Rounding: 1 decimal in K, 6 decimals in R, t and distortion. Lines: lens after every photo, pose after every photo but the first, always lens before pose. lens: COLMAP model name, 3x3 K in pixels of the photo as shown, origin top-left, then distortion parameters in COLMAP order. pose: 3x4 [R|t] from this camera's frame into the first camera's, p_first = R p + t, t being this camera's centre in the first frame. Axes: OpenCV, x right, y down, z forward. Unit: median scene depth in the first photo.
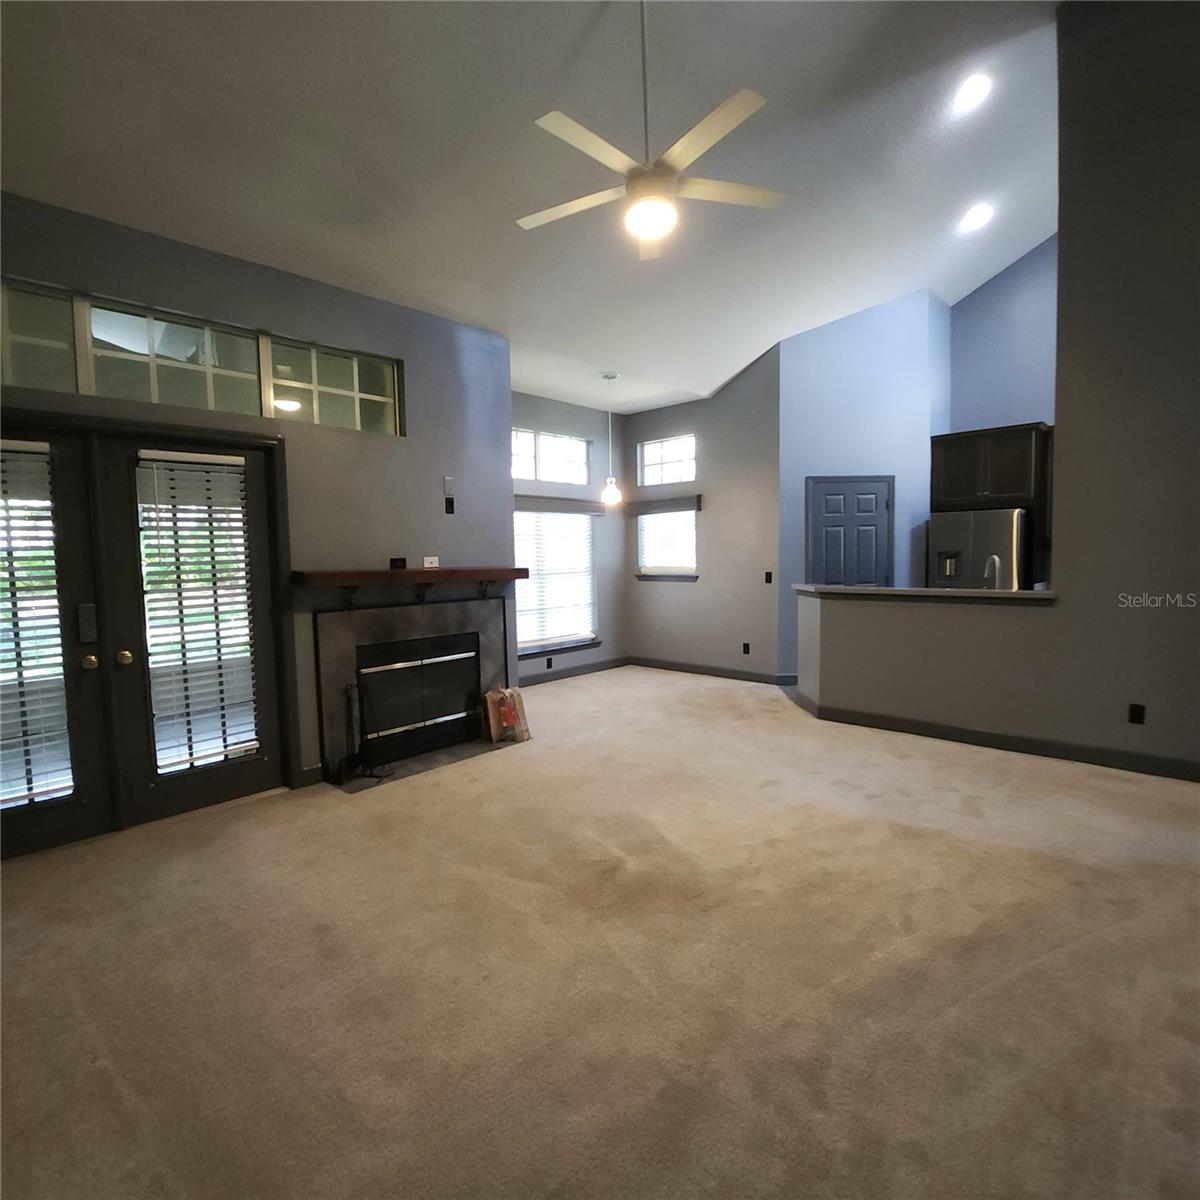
lens RADIAL K [[639.7, 0, 600.0], [0, 639.7, 600.0], [0, 0, 1]] dist [0.000057, 0.000289]
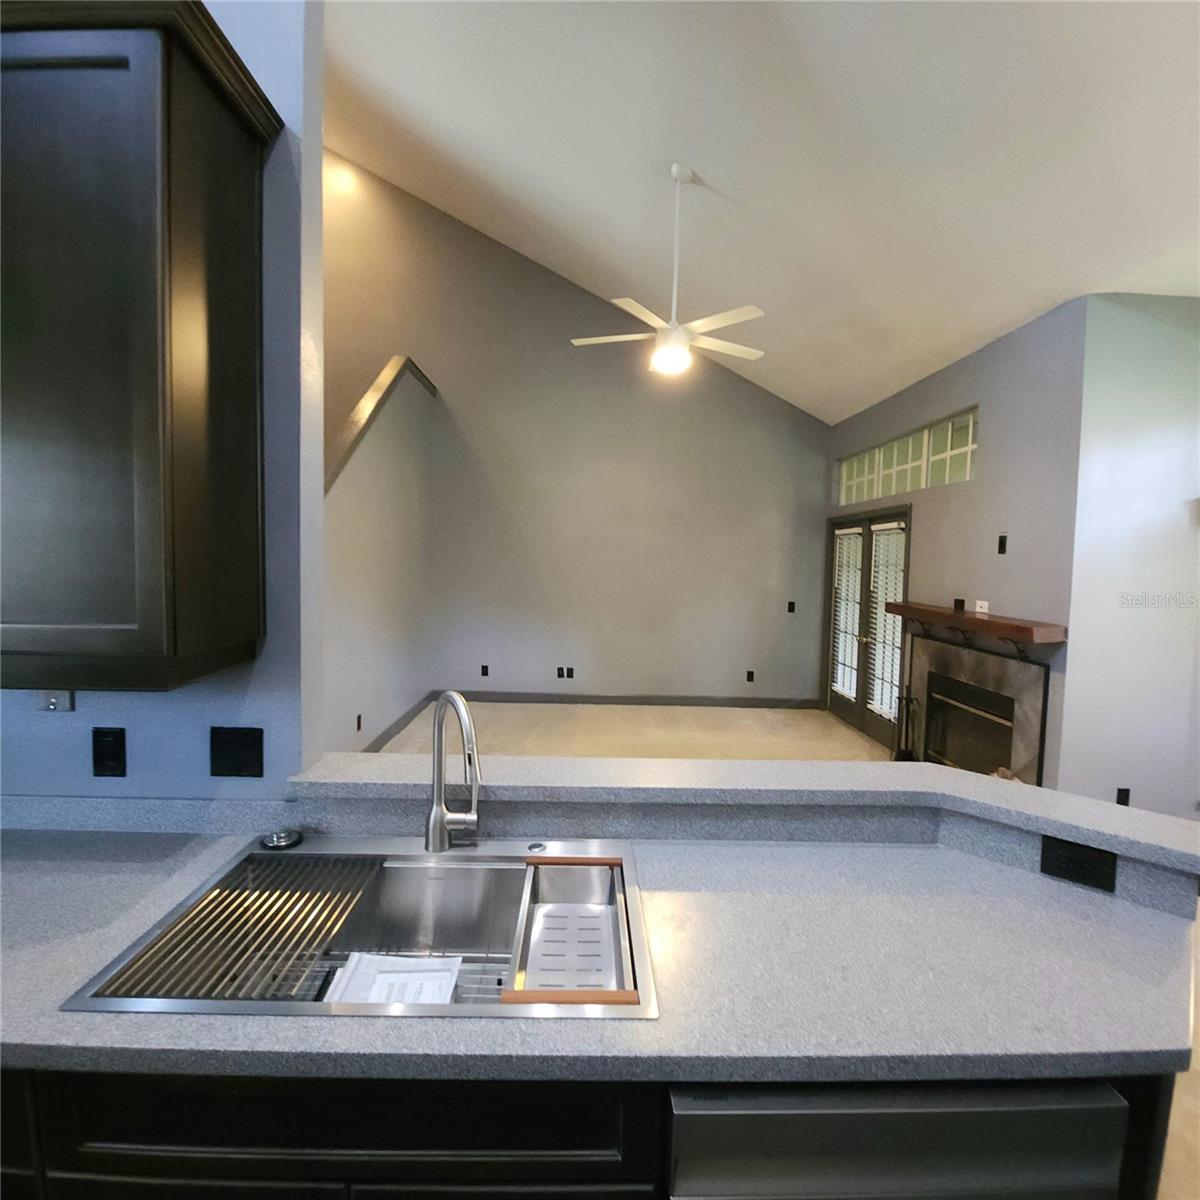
lens RADIAL K [[639.7, 0, 600.0], [0, 639.7, 600.0], [0, 0, 1]] dist [0.000057, 0.000289]
pose [[-0.704554, 0.050753, -0.707833, 0.806999], [-0.060082, 0.989592, 0.130758, -0.161267], [0.707103, 0.134654, -0.694172, 1.281359]]
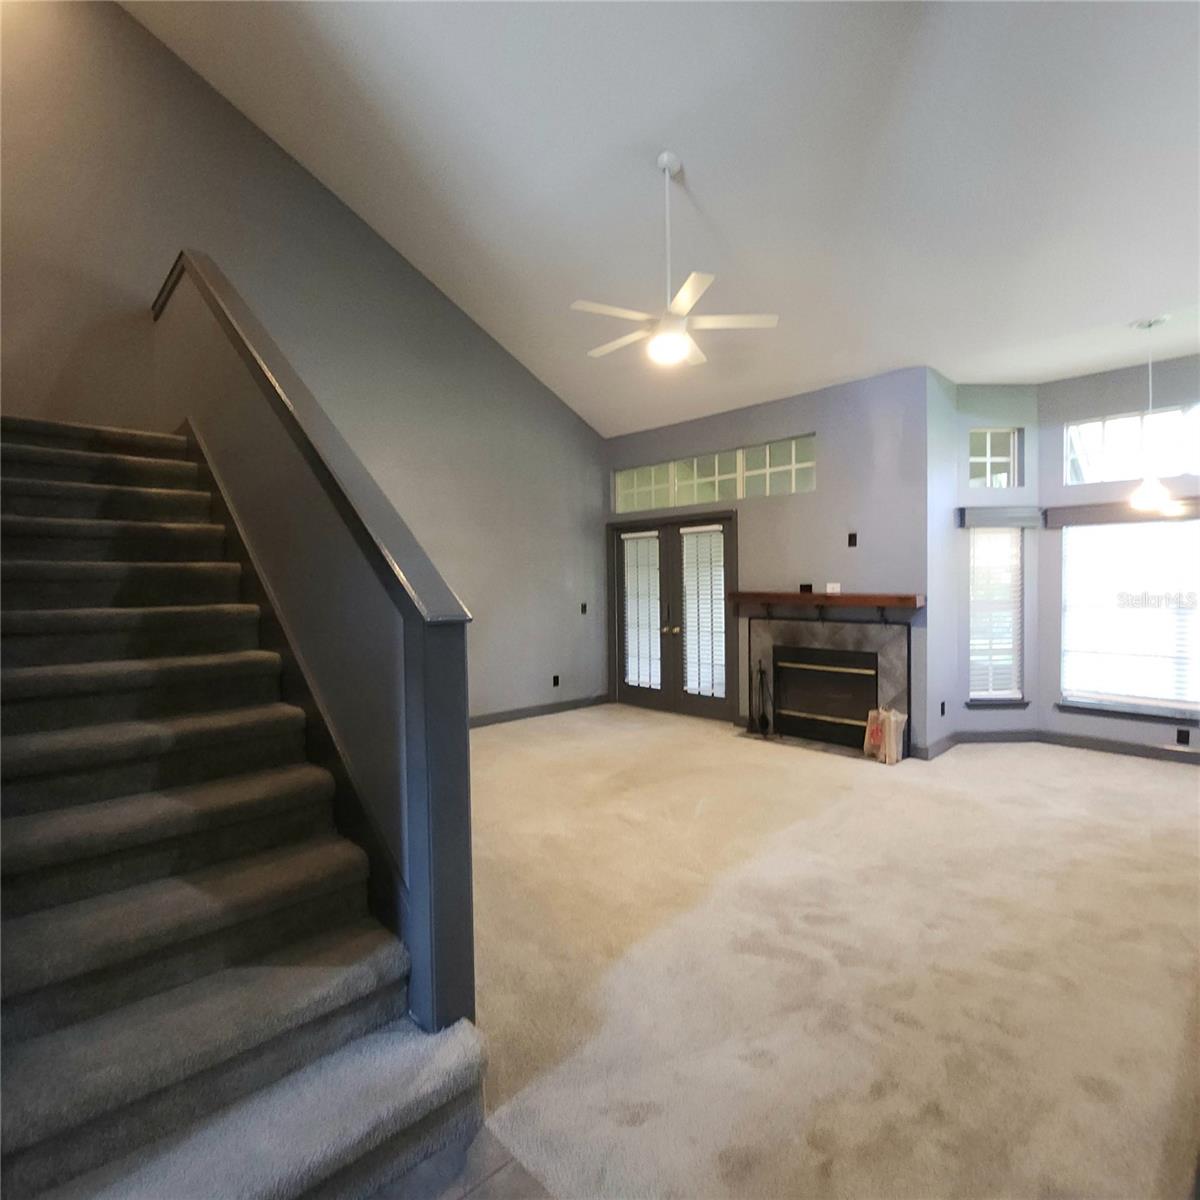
lens RADIAL K [[639.7, 0, 600.0], [0, 639.7, 600.0], [0, 0, 1]] dist [0.000057, 0.000289]
pose [[-0.043221, 0.049964, -0.997815, 0.992459], [-0.059103, 0.996872, 0.052476, -0.075541], [0.997316, 0.061242, -0.040133, 0.621488]]
